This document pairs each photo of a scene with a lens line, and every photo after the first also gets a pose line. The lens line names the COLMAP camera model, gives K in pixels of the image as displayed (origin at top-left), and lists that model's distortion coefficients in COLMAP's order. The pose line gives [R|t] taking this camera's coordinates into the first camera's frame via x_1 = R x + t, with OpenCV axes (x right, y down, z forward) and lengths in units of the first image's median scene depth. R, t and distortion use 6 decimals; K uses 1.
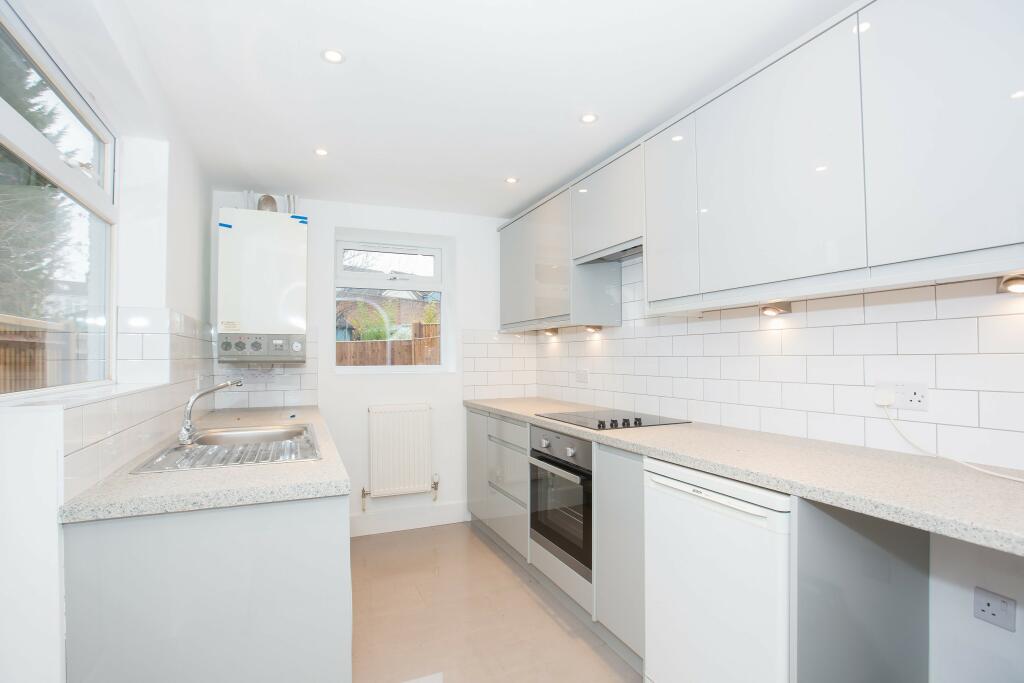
lens RADIAL K [[502.3, 0, 512.0], [0, 502.3, 341.5], [0, 0, 1]] dist [-0.000029, -0.000275]
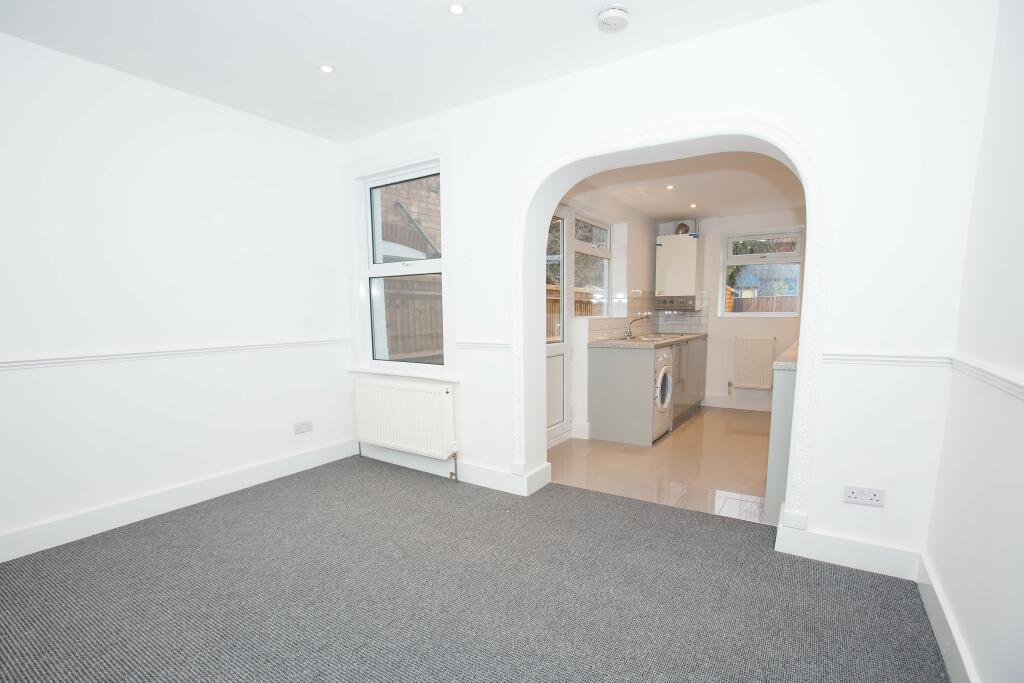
lens RADIAL K [[485.4, 0, 509.0], [0, 485.4, 358.6], [0, 0, 1]] dist [-0.000348, -0.000169]
pose [[0.551408, 0.079500, -0.830439, 0.782642], [0.031131, 0.992795, 0.115714, -0.012688], [0.833655, -0.089658, 0.544960, -0.657133]]
